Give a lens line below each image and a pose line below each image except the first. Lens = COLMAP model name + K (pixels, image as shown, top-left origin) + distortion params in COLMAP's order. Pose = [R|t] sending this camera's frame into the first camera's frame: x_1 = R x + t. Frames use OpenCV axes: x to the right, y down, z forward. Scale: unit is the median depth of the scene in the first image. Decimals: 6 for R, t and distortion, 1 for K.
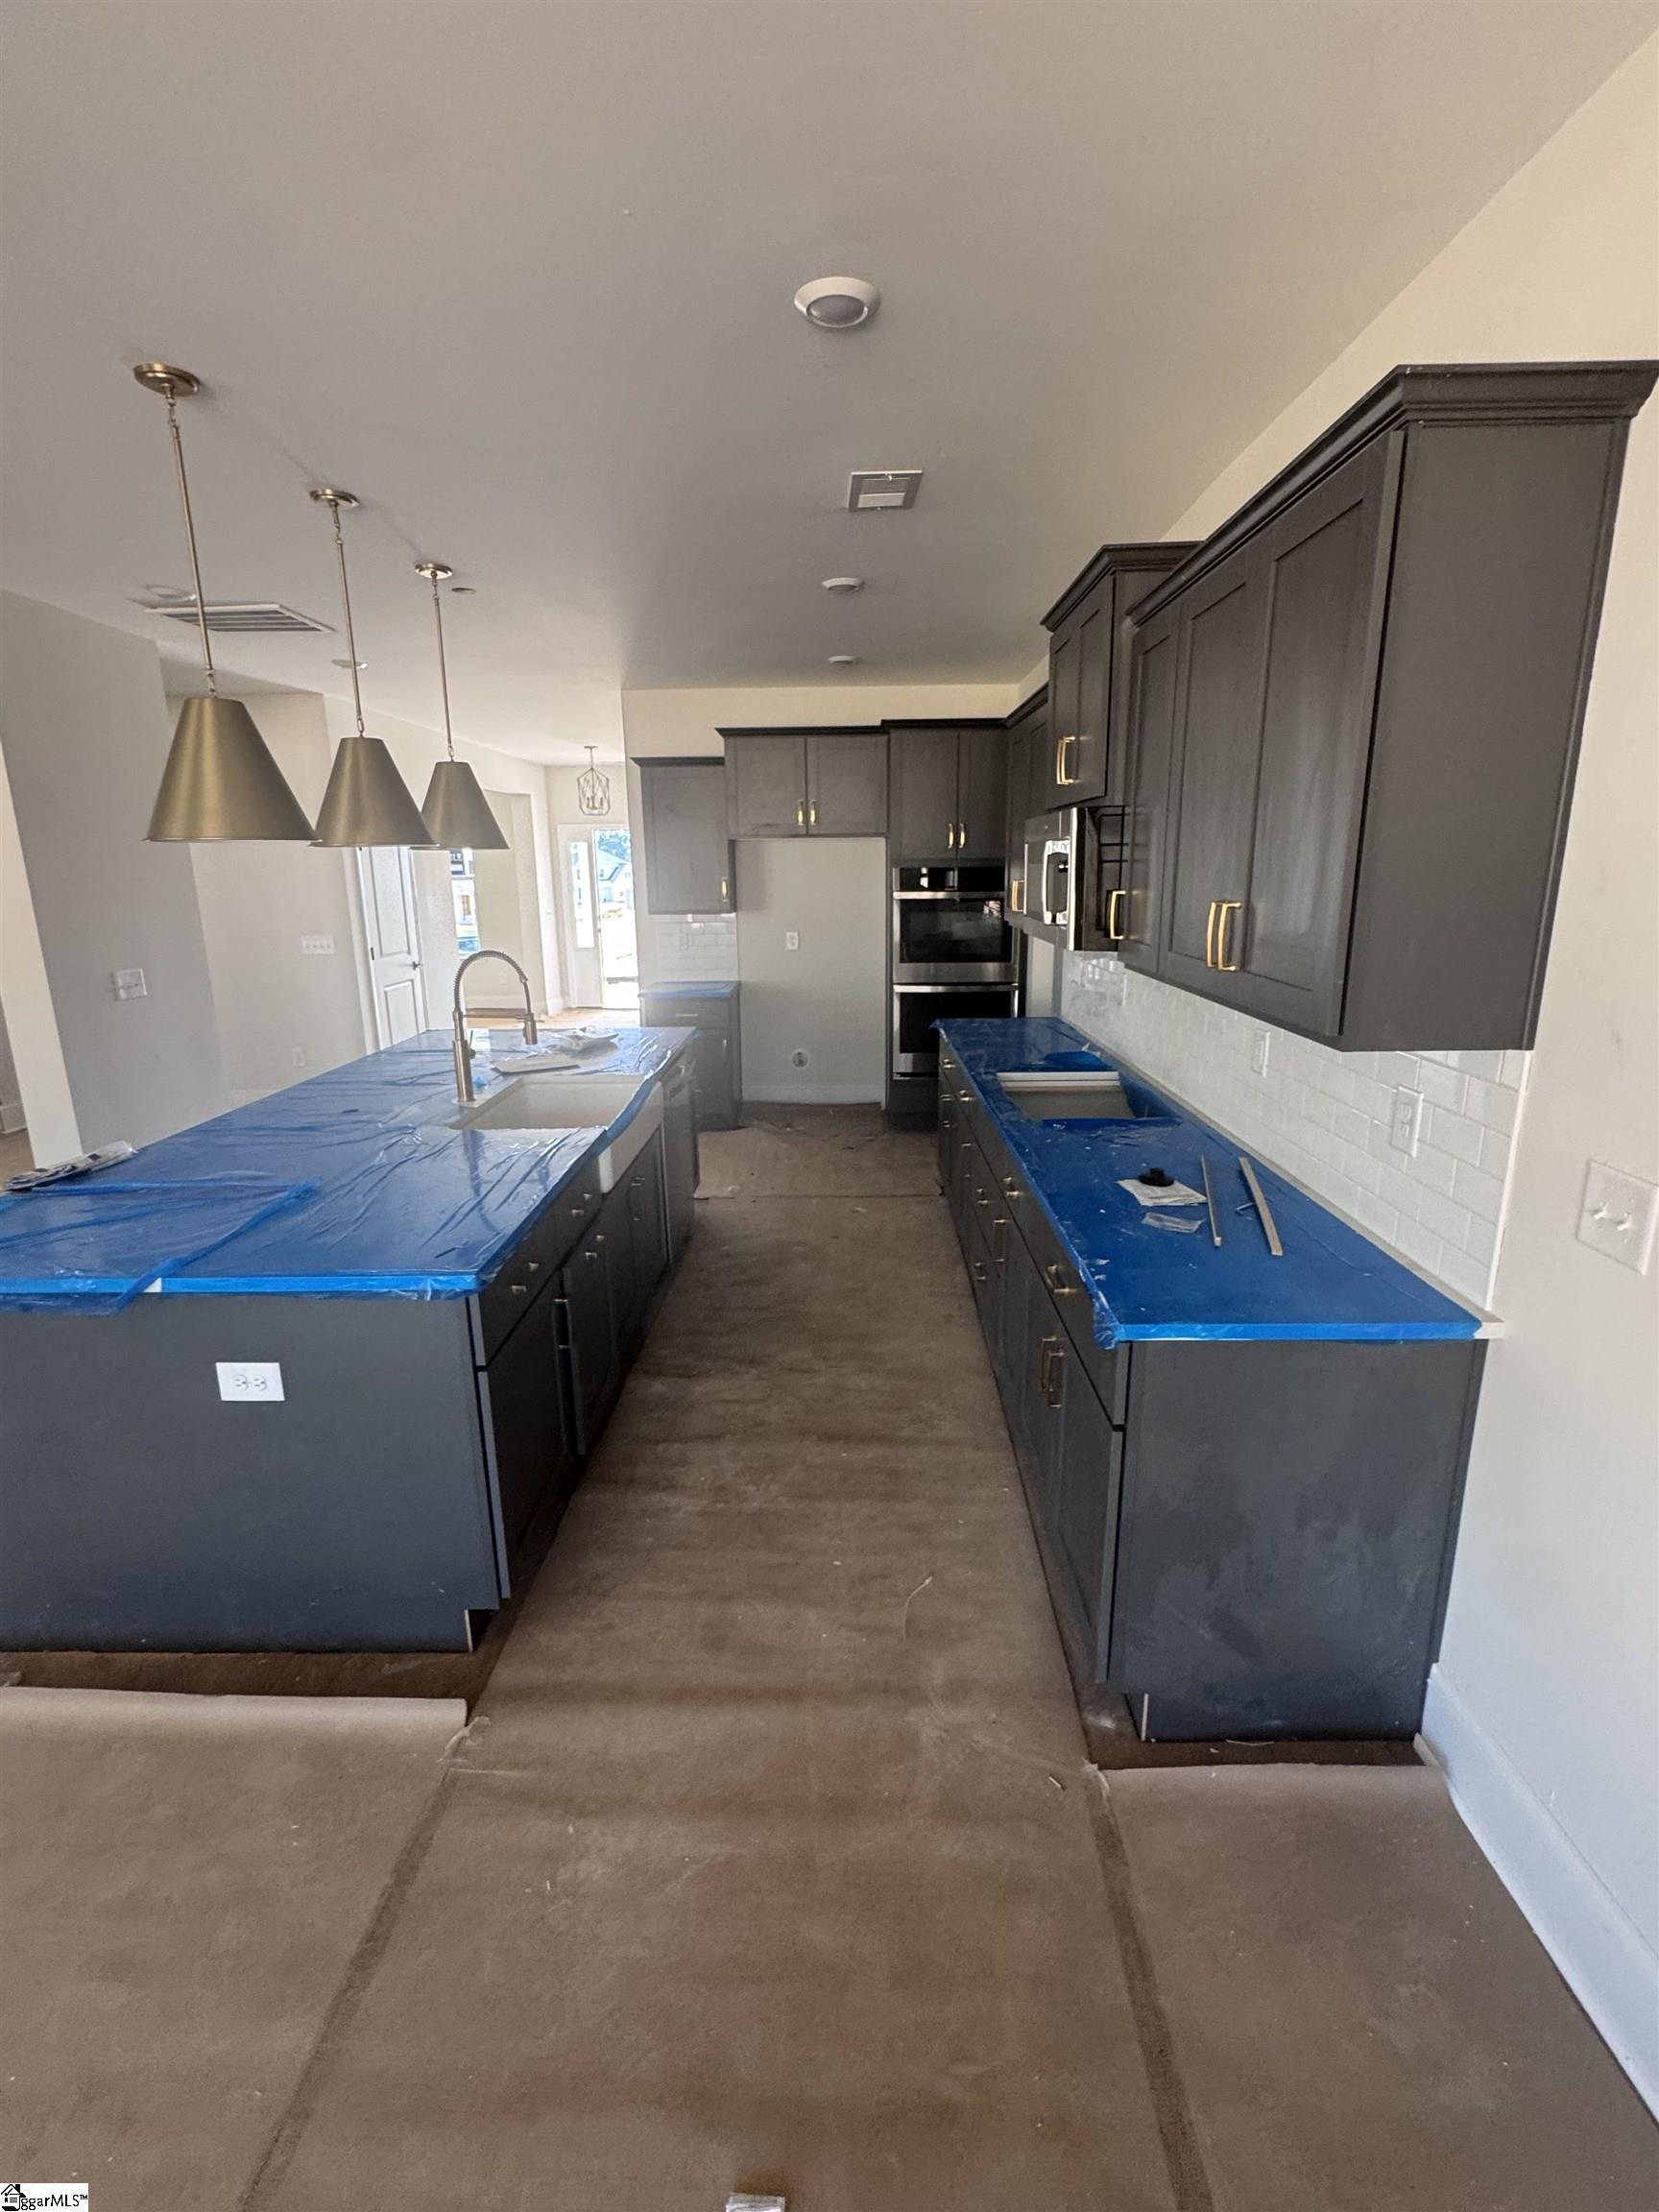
lens RADIAL K [[994.9, 0, 829.5], [0, 994.9, 1106.0], [0, 0, 1]] dist [-0.002493, -0.001196]
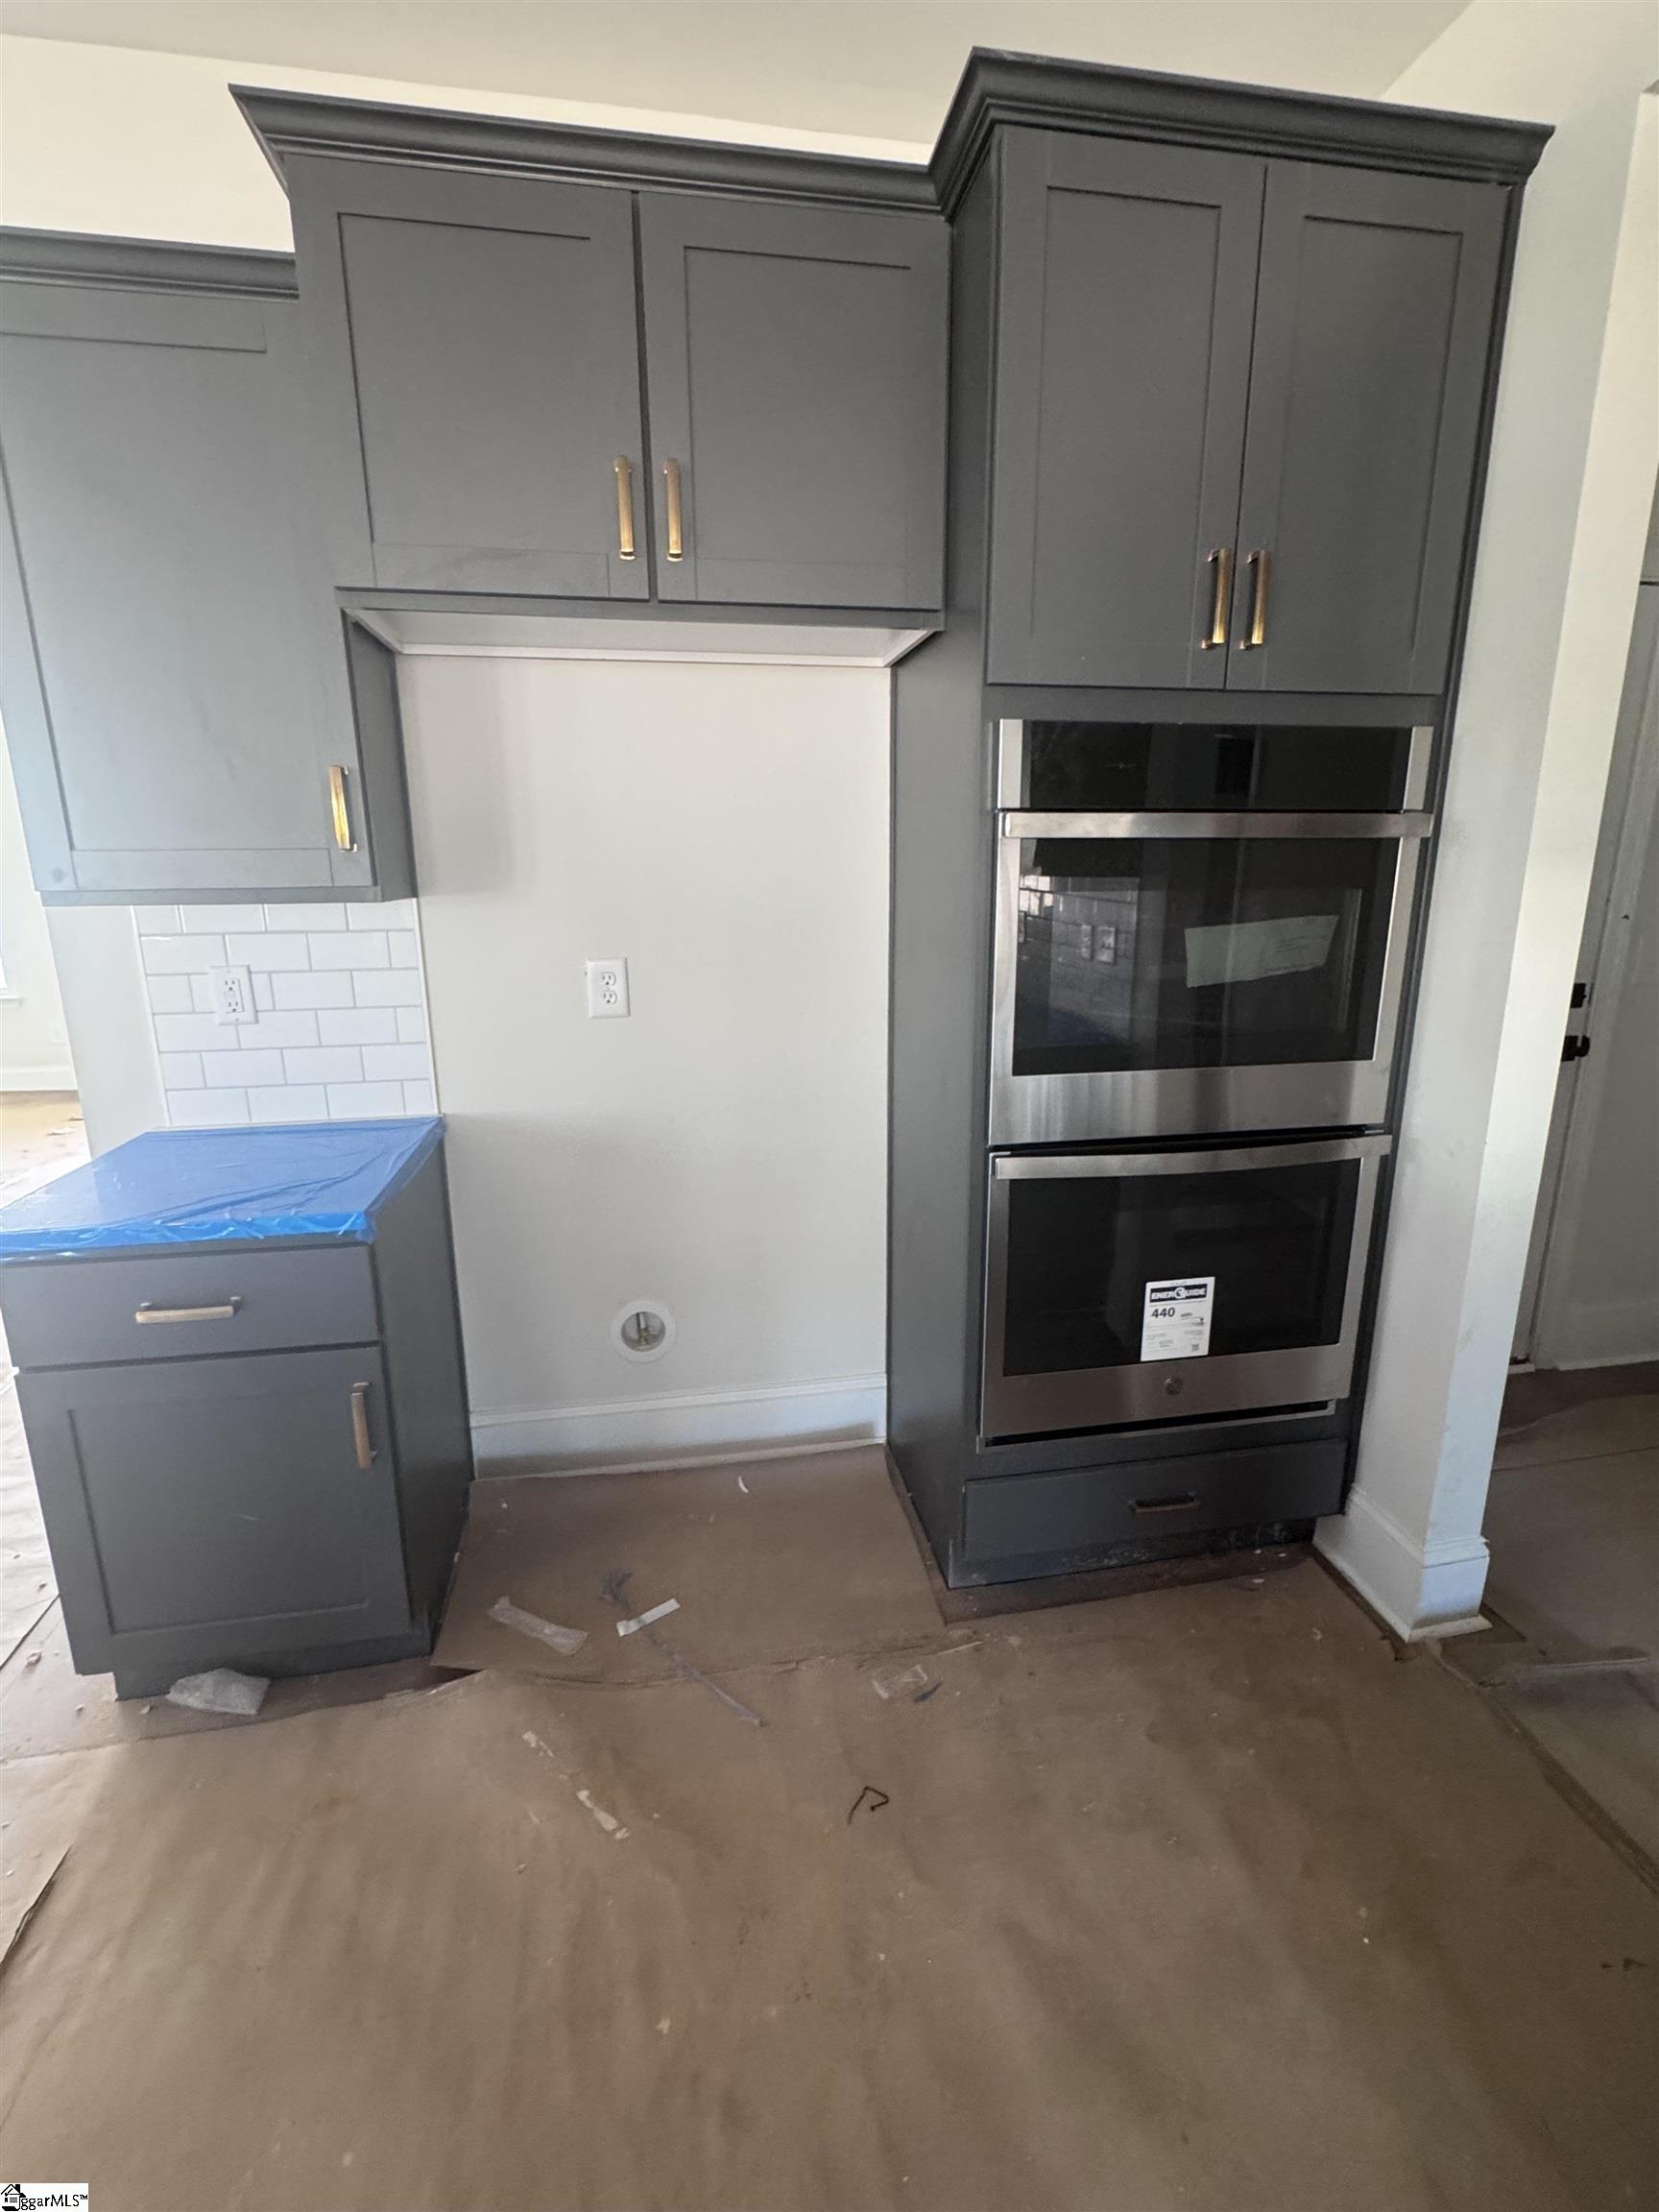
lens RADIAL K [[994.9, 0, 829.5], [0, 994.9, 1106.0], [0, 0, 1]] dist [-0.002493, -0.001196]
pose [[0.980723, -0.042084, 0.190818, -0.044472], [0.042380, 0.999098, 0.002531, -0.192227], [-0.190752, 0.005605, 0.981622, 1.023100]]
